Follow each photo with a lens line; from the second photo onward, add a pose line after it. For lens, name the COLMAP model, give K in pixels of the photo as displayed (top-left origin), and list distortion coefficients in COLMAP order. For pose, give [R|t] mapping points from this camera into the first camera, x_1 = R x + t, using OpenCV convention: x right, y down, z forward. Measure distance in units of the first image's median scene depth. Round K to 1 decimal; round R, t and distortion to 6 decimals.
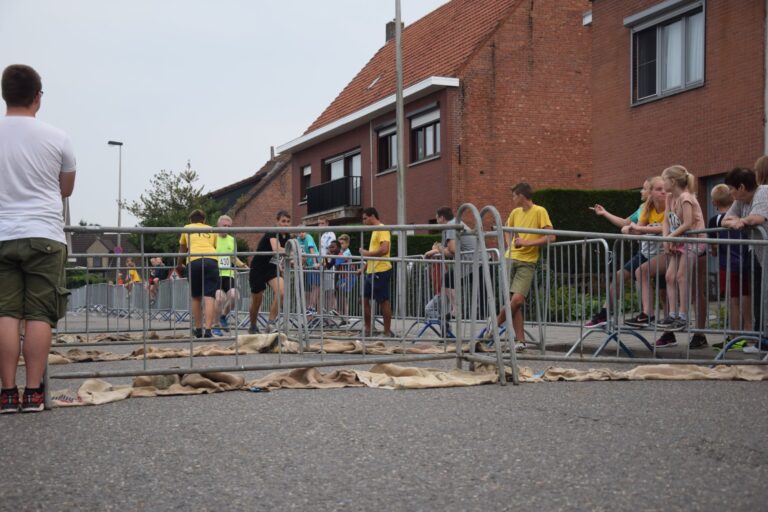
lens RADIAL K [[1203.9, 0, 376.6], [0, 1203.9, 275.1], [0, 0, 1]] dist [0.151487, 0.626820]
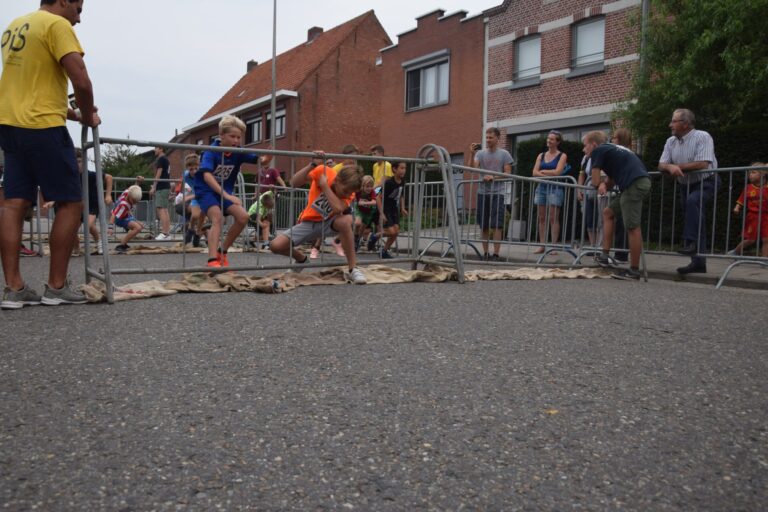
lens RADIAL K [[629.5, 0, 381.6], [0, 629.5, 273.2], [0, 0, 1]] dist [-0.144263, 0.135552]
pose [[0.969053, 0.012830, 0.246518, -0.043379], [-0.038259, 0.994387, 0.098641, 0.004839], [-0.243869, -0.105019, 0.964105, 0.116874]]
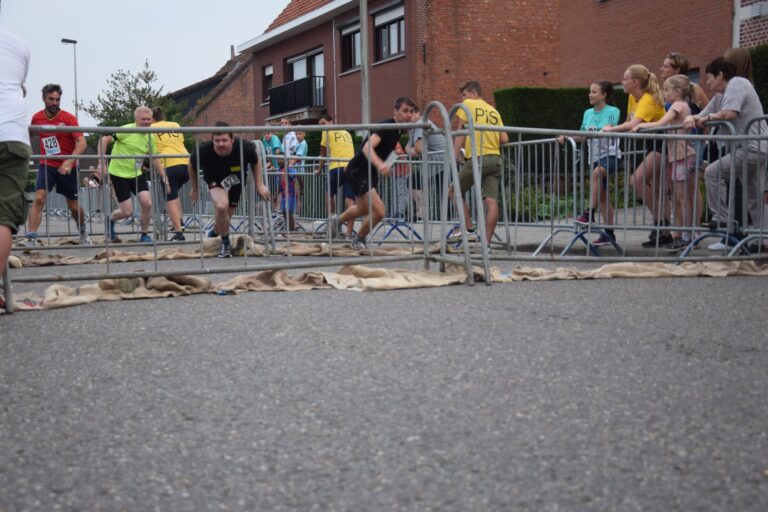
lens RADIAL K [[1207.1, 0, 373.3], [0, 1207.1, 275.9], [0, 0, 1]] dist [0.148533, 0.676153]
pose [[0.999605, -0.009976, 0.026262, -0.000705], [0.007814, 0.996667, 0.081199, 0.000519], [-0.026984, -0.080962, 0.996352, 0.002933]]
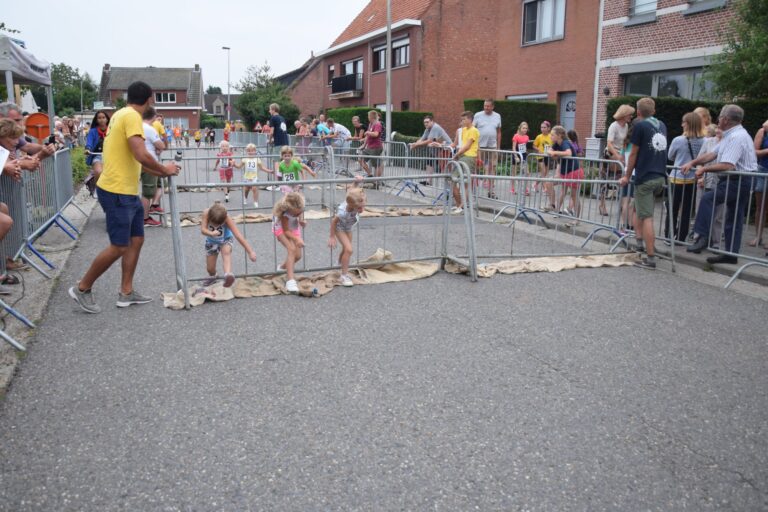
lens RADIAL K [[631.3, 0, 381.1], [0, 631.3, 275.3], [0, 0, 1]] dist [-0.145152, 0.139786]
pose [[0.999537, 0.015019, 0.026446, -0.010138], [-0.021091, 0.968796, 0.246960, -0.035772], [-0.021912, -0.247404, 0.968665, 0.069718]]
